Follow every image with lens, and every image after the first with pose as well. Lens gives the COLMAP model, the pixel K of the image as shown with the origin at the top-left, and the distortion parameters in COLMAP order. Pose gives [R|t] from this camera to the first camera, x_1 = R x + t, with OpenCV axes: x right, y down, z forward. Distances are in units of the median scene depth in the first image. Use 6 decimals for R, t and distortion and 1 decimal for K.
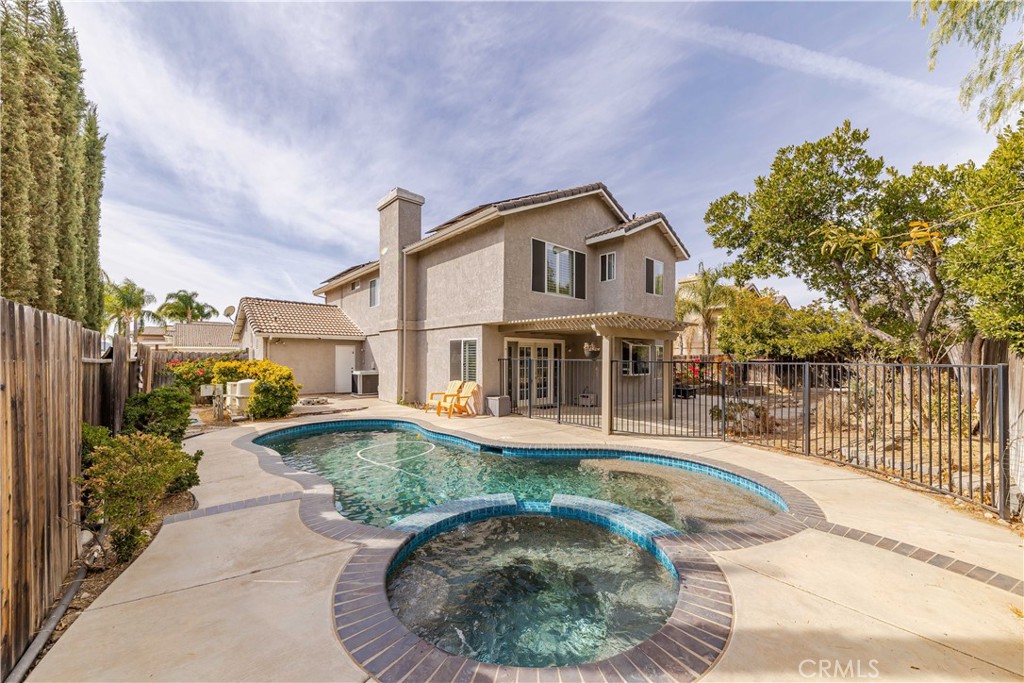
lens RADIAL K [[375.2, 0, 515.5], [0, 375.2, 354.8], [0, 0, 1]] dist [-0.000218, -0.000010]
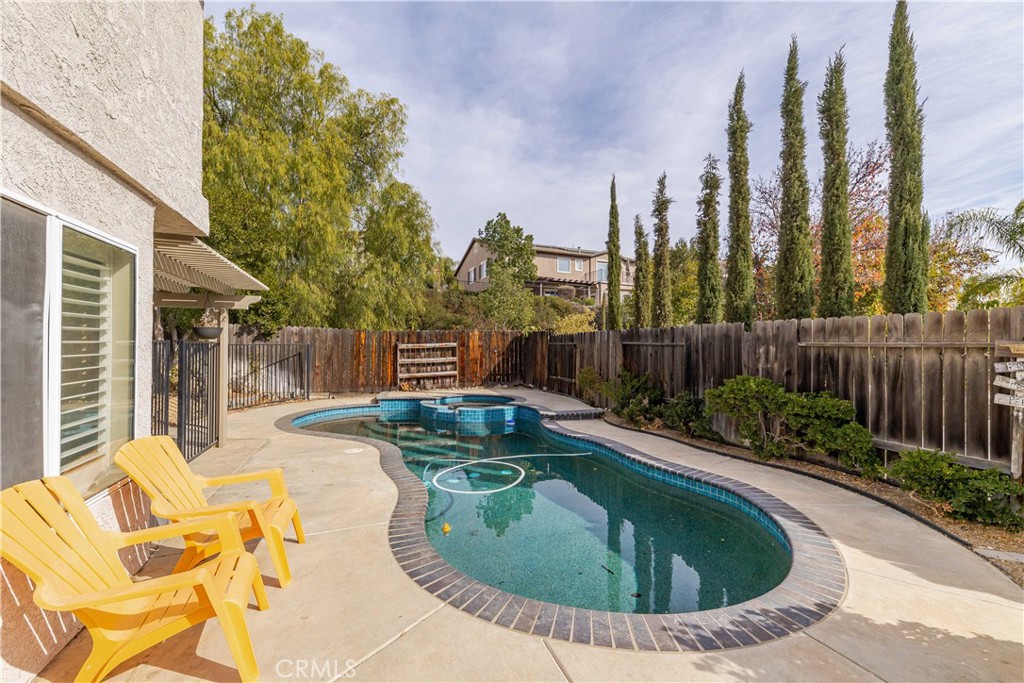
lens RADIAL K [[399.9, 0, 512.0], [0, 399.9, 341.5], [0, 0, 1]] dist [0.014456, -0.000018]
pose [[-0.933469, -0.006145, 0.358607, -0.348555], [-0.010669, 0.999886, -0.010639, 0.012010], [-0.358501, -0.013757, -0.933428, 0.979073]]
